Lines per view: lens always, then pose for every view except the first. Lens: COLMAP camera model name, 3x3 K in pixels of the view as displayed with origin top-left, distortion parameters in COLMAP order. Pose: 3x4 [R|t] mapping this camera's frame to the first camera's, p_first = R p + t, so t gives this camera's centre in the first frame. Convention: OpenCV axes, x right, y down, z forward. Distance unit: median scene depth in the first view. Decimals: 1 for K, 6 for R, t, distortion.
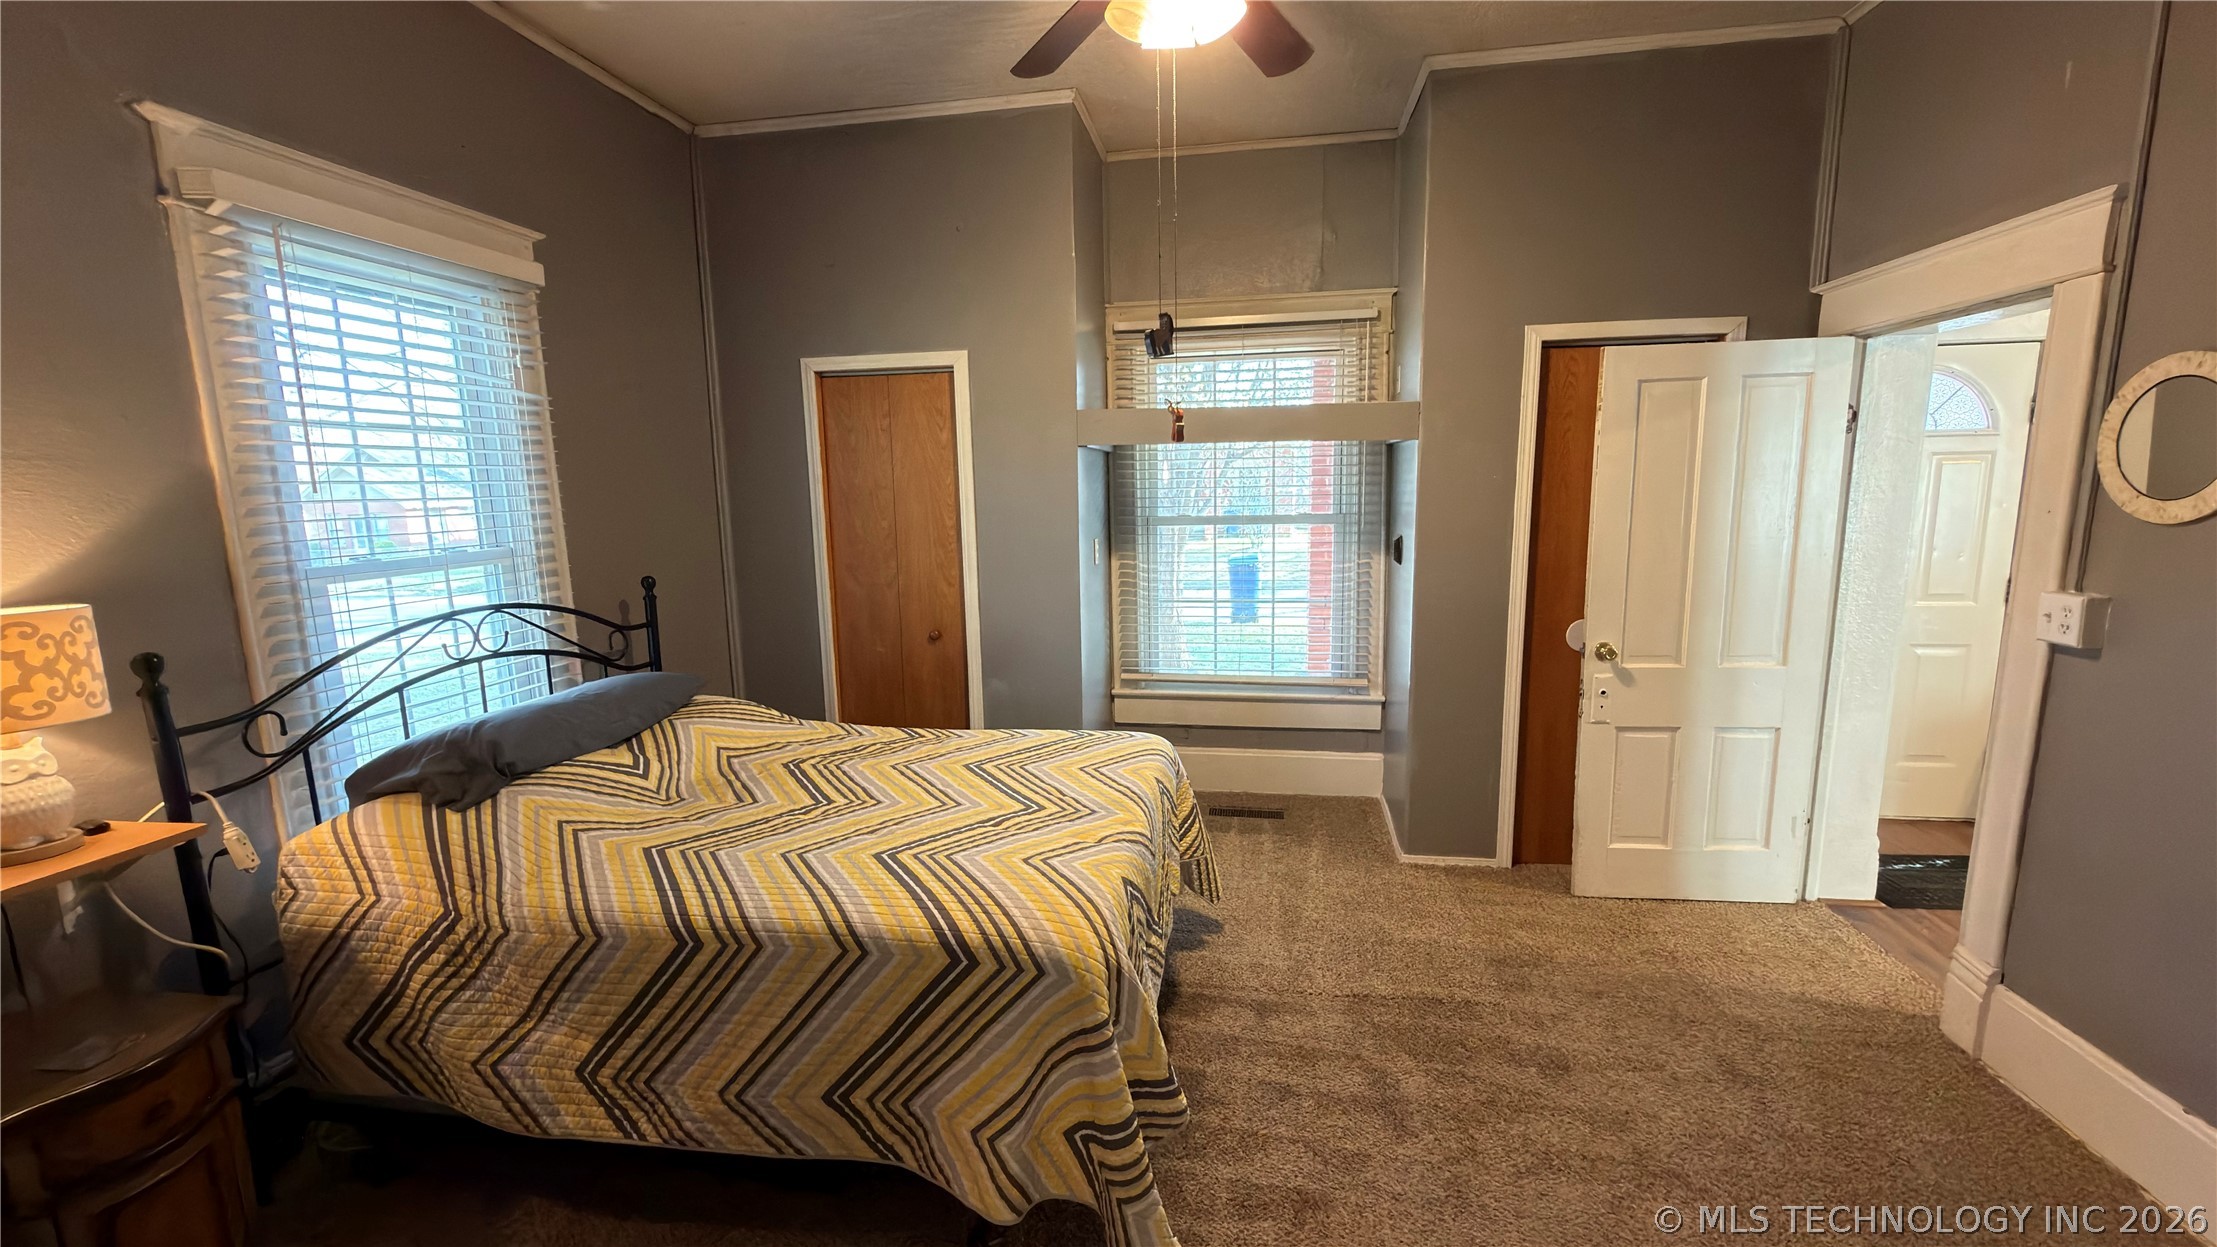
lens RADIAL K [[884.8, 0, 1103.4], [0, 884.8, 622.8], [0, 0, 1]] dist [0.000859, 0.000399]
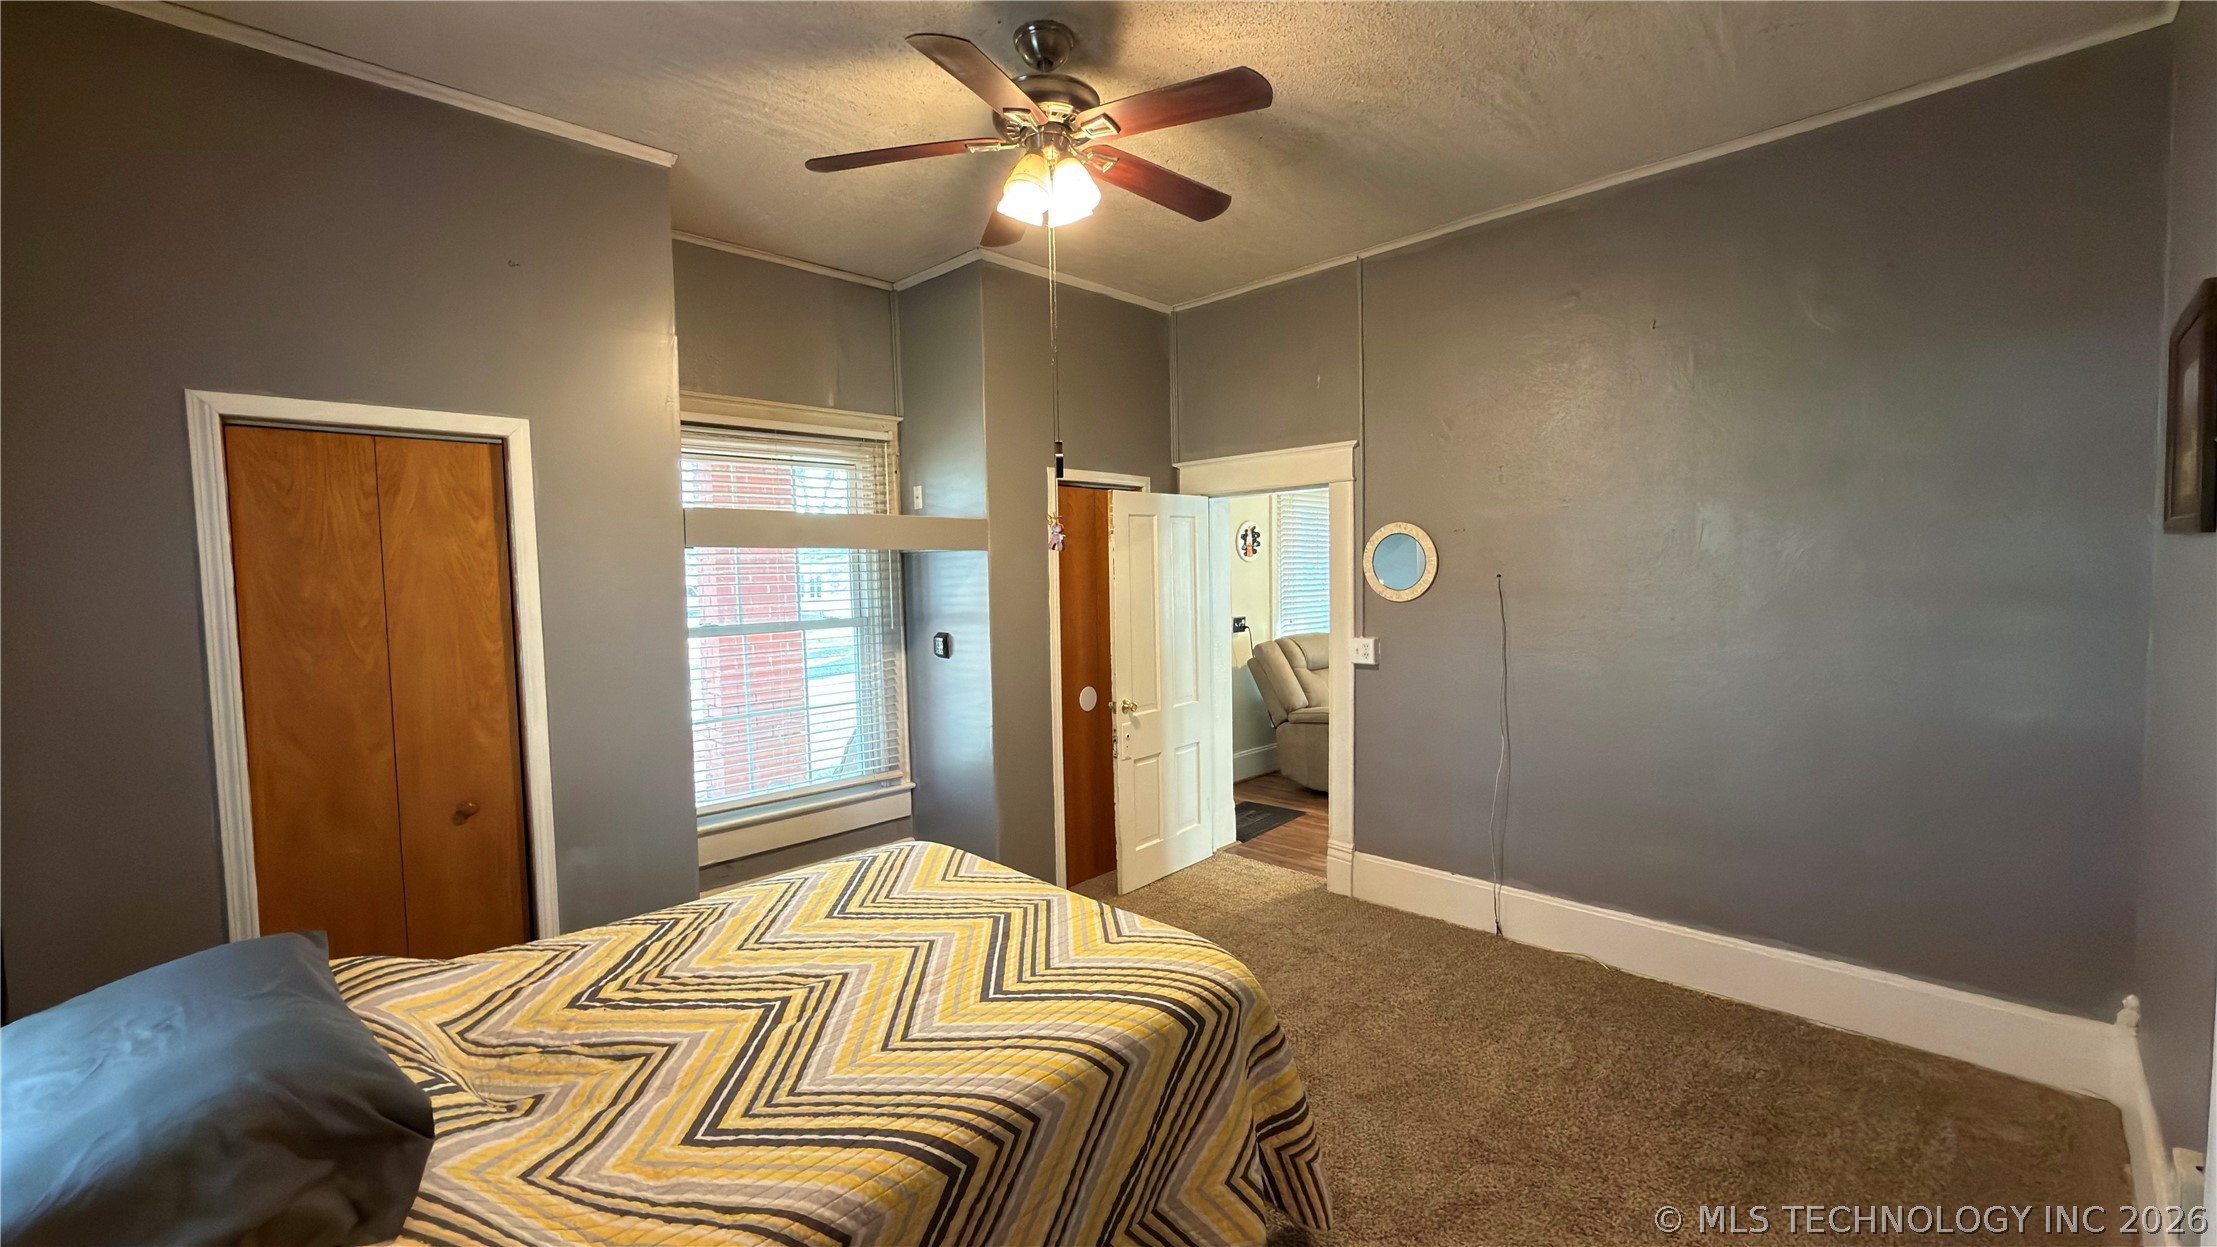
lens RADIAL K [[884.8, 0, 1109.0], [0, 884.8, 622.3], [0, 0, 1]] dist [0.000859, 0.000399]
pose [[0.577997, -0.040877, 0.815014, -0.621267], [0.139494, 0.988994, -0.049324, -0.035632], [-0.804028, 0.142198, 0.577338, 0.230406]]
